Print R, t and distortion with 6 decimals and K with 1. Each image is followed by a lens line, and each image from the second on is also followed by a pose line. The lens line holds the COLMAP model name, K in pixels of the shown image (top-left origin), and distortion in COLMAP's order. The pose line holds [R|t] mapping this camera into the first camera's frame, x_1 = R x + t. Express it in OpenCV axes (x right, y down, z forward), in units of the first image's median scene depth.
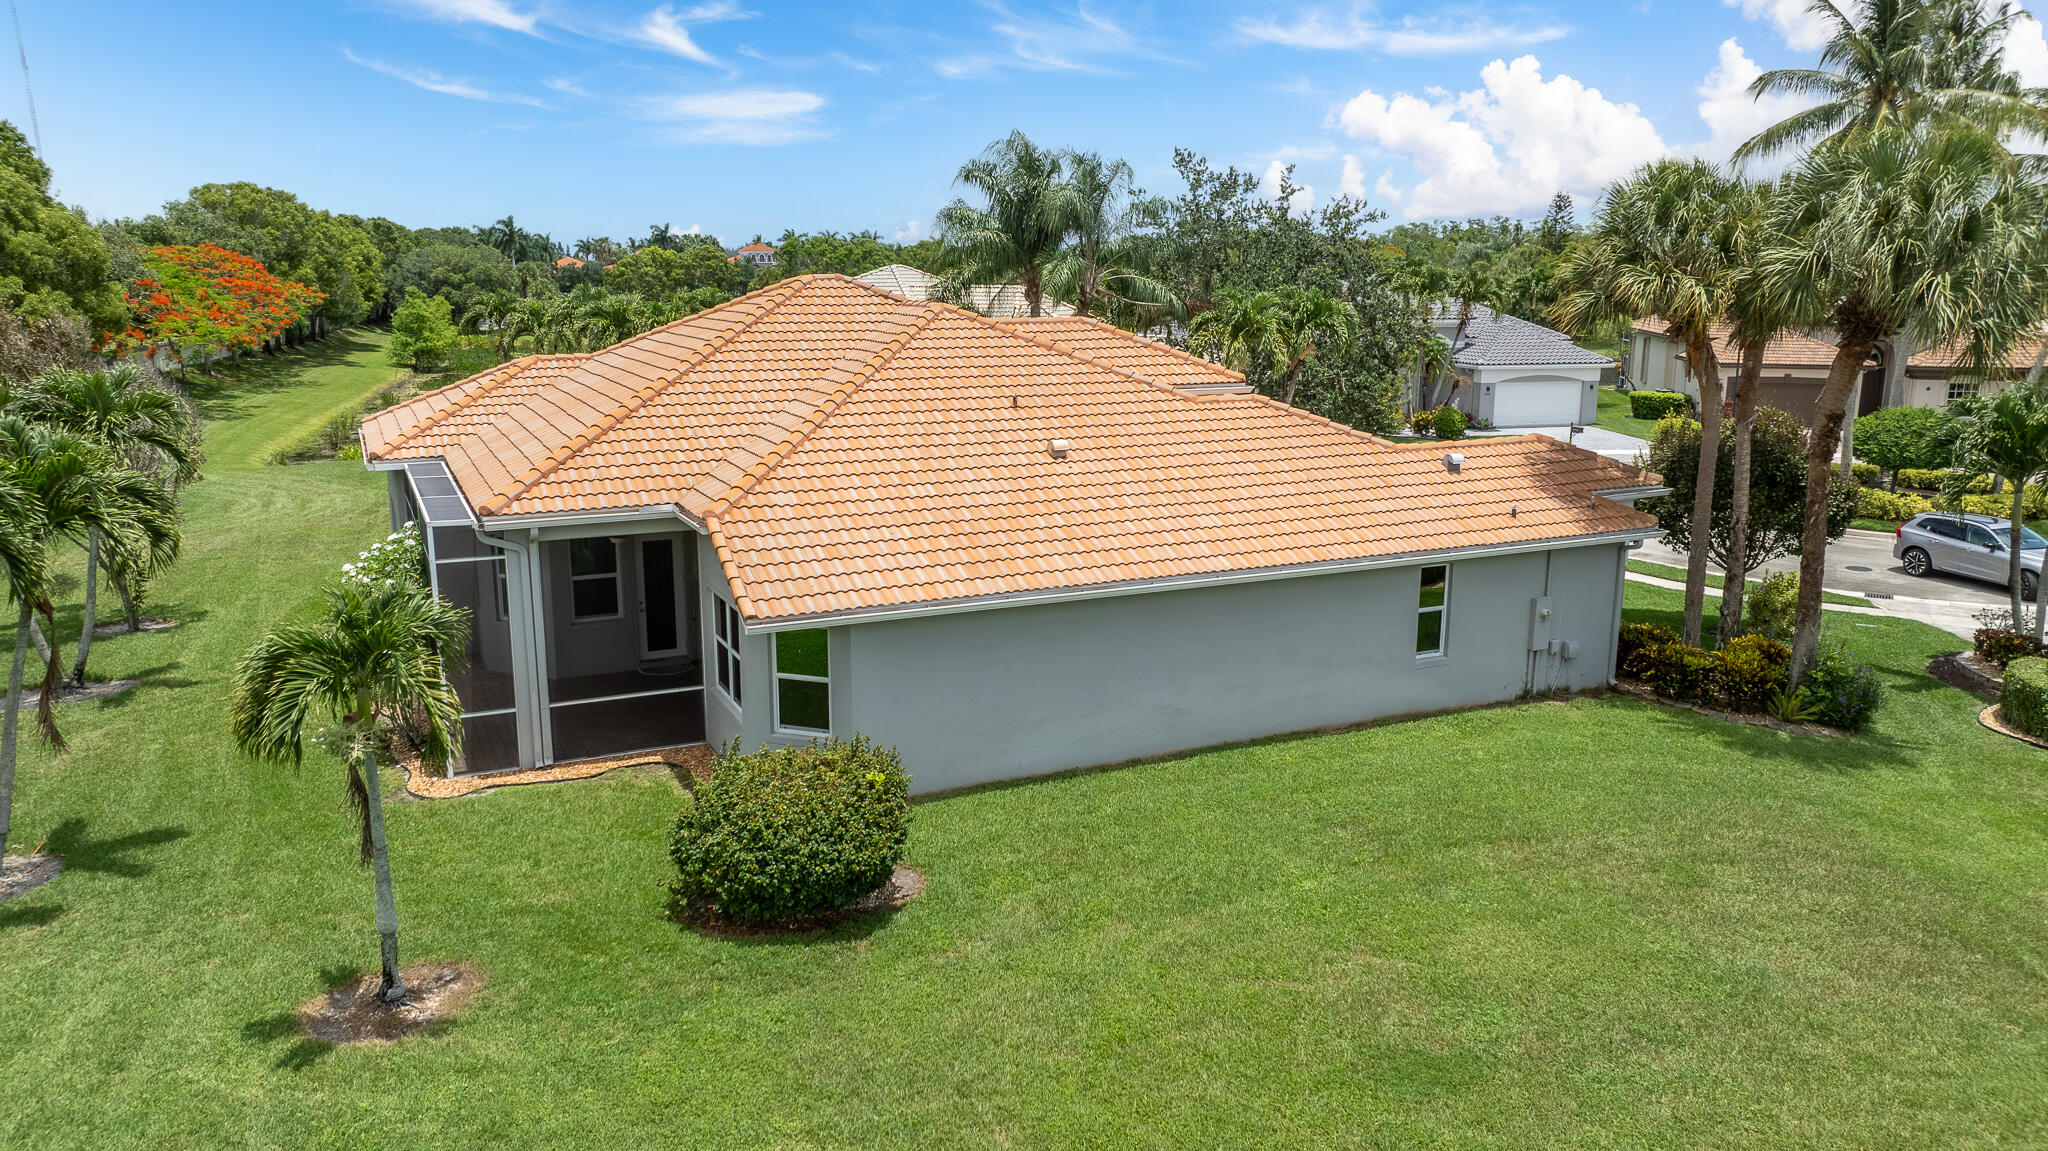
lens RADIAL K [[1468.3, 0, 1034.8], [0, 1468.3, 572.3], [0, 0, 1]] dist [-0.017116, 0.011234]
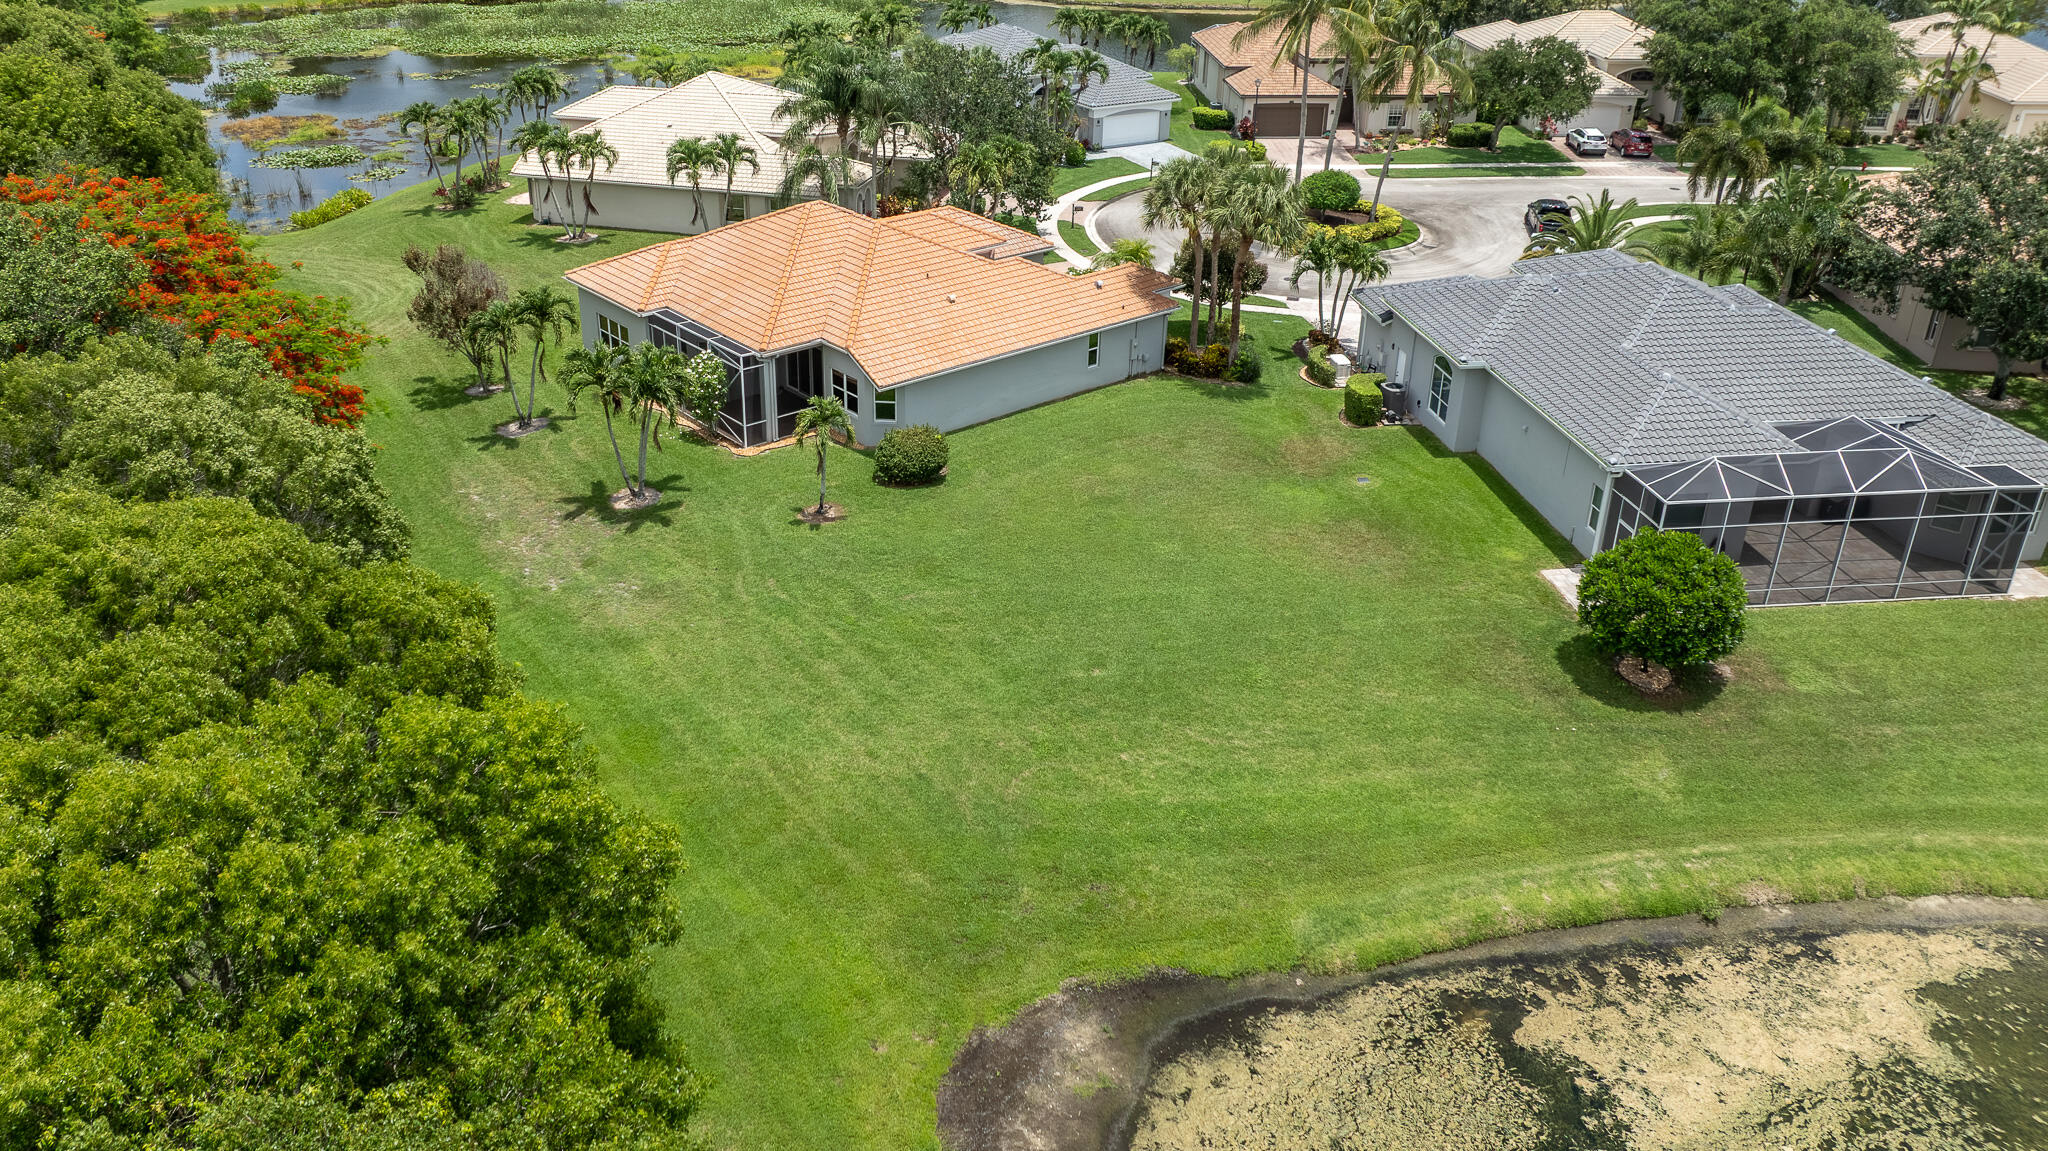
lens RADIAL K [[1602.6, 0, 925.1], [0, 1602.6, 546.9], [0, 0, 1]] dist [0.005414, -0.004051]
pose [[0.977677, -0.098640, 0.185520, -0.547725], [0.050146, 0.966979, 0.249873, -0.341184], [-0.204041, -0.234992, 0.950340, -1.615381]]
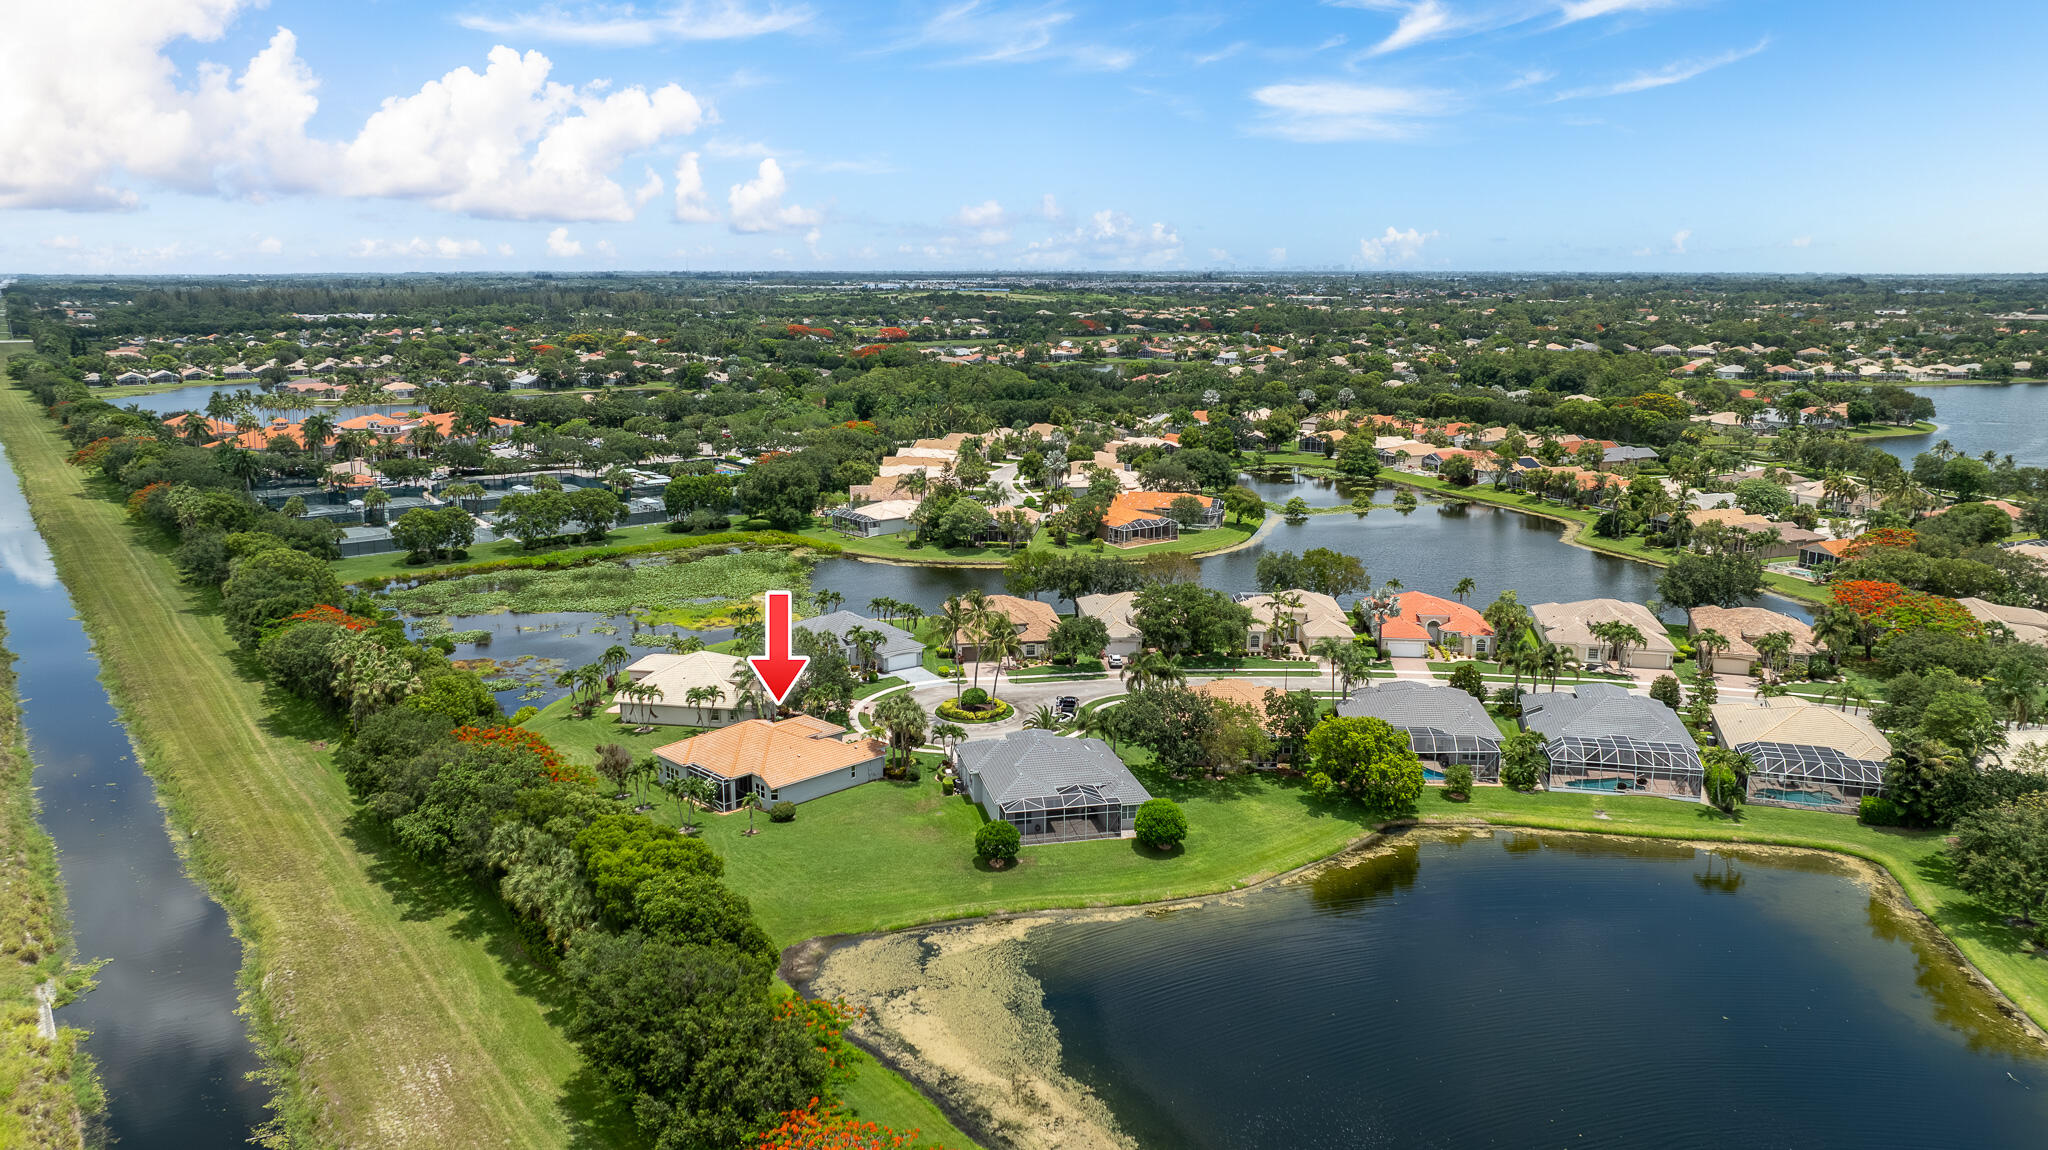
lens RADIAL K [[1468.3, 0, 1069.1], [0, 1468.3, 572.6], [0, 0, 1]] dist [-0.017116, 0.011234]
pose [[0.936869, -0.072803, 0.342018, -1.048804], [0.070919, 0.997319, 0.018029, -0.937044], [-0.342414, 0.007365, 0.939520, -5.712044]]
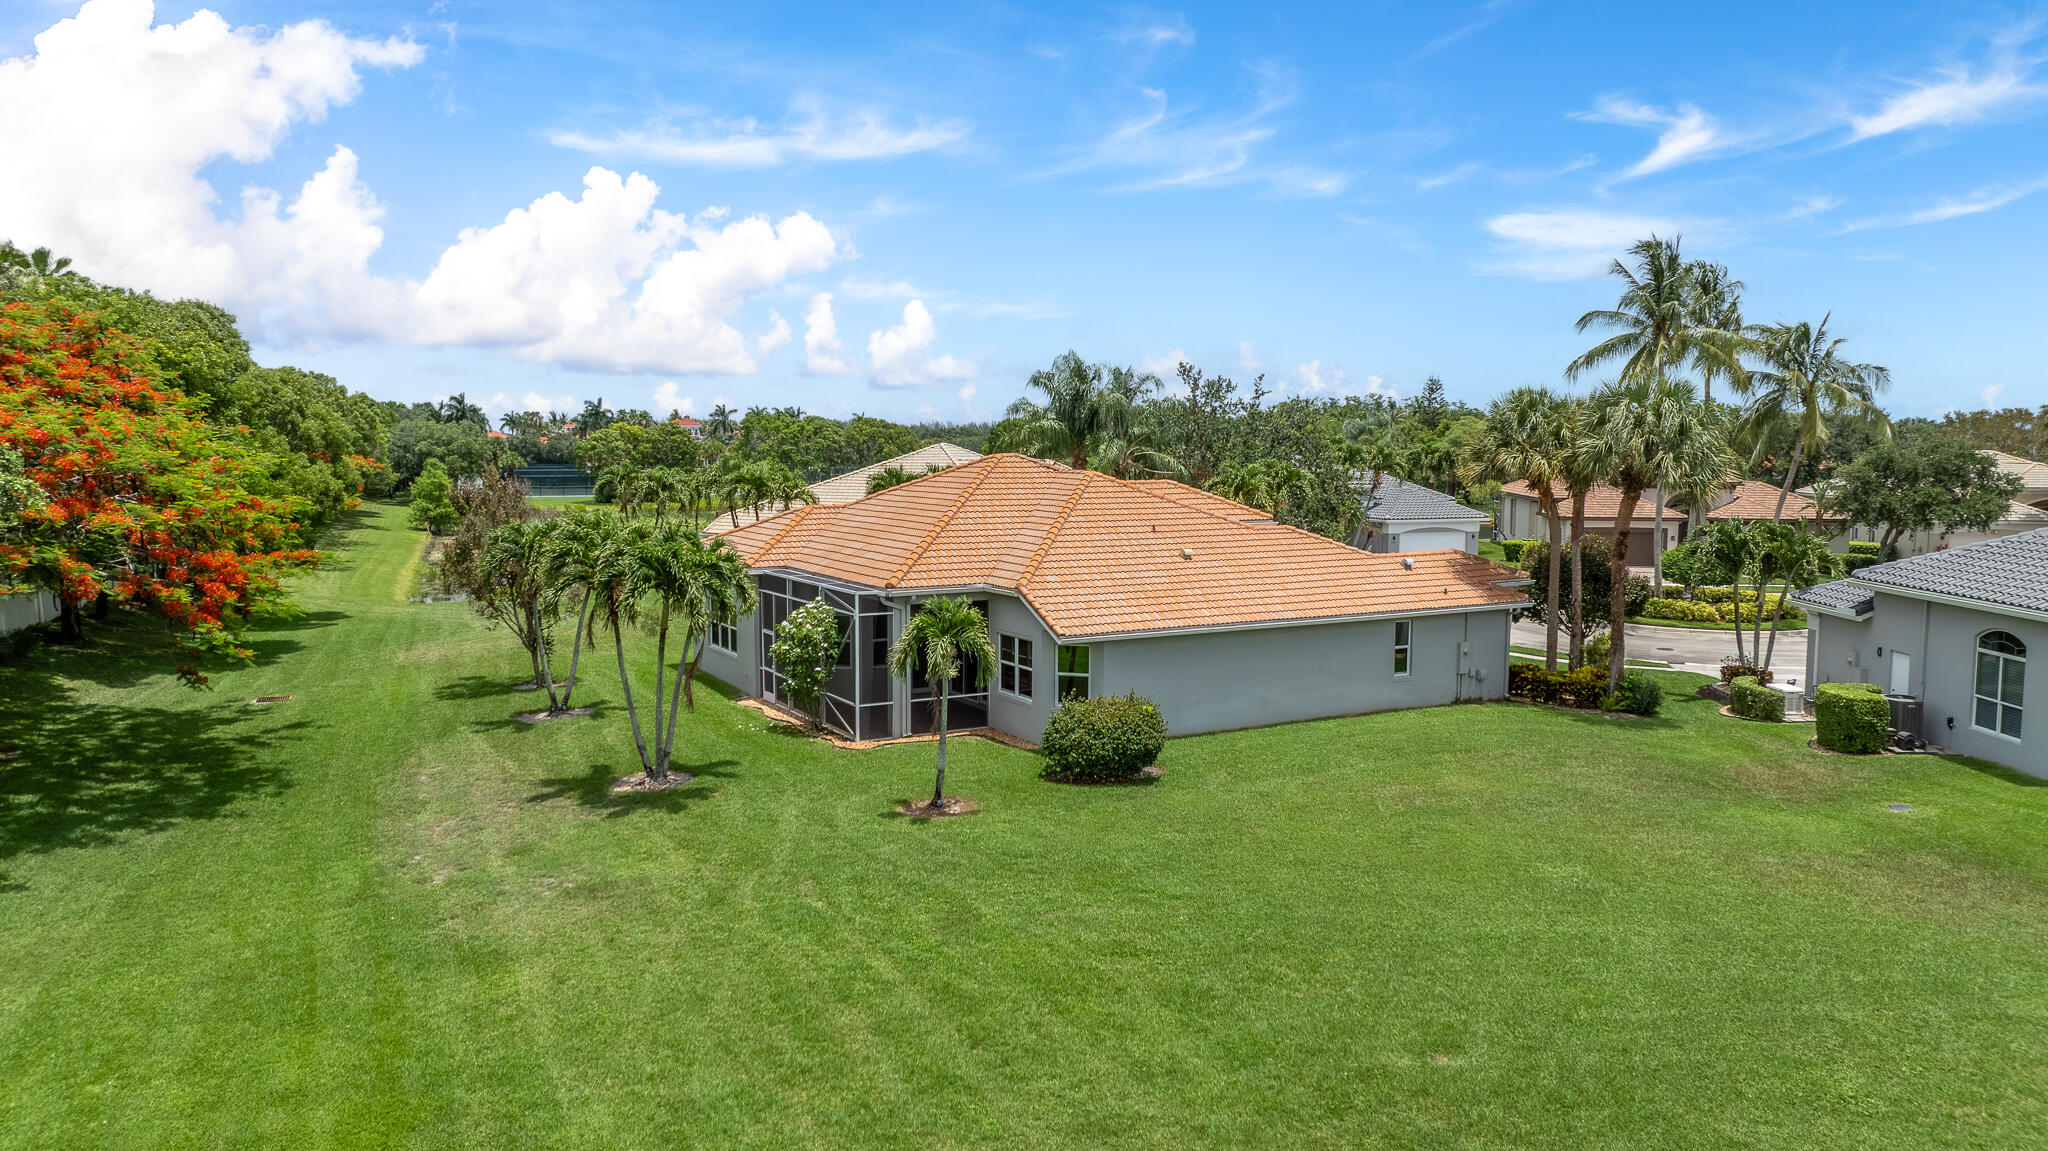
lens RADIAL K [[1468.3, 0, 1034.7], [0, 1468.3, 567.9], [0, 0, 1]] dist [-0.017116, 0.011234]
pose [[0.996992, -0.006566, 0.077221, -0.276406], [0.015577, 0.993048, -0.116674, 0.121943], [-0.075918, 0.117526, 0.990164, -0.643975]]
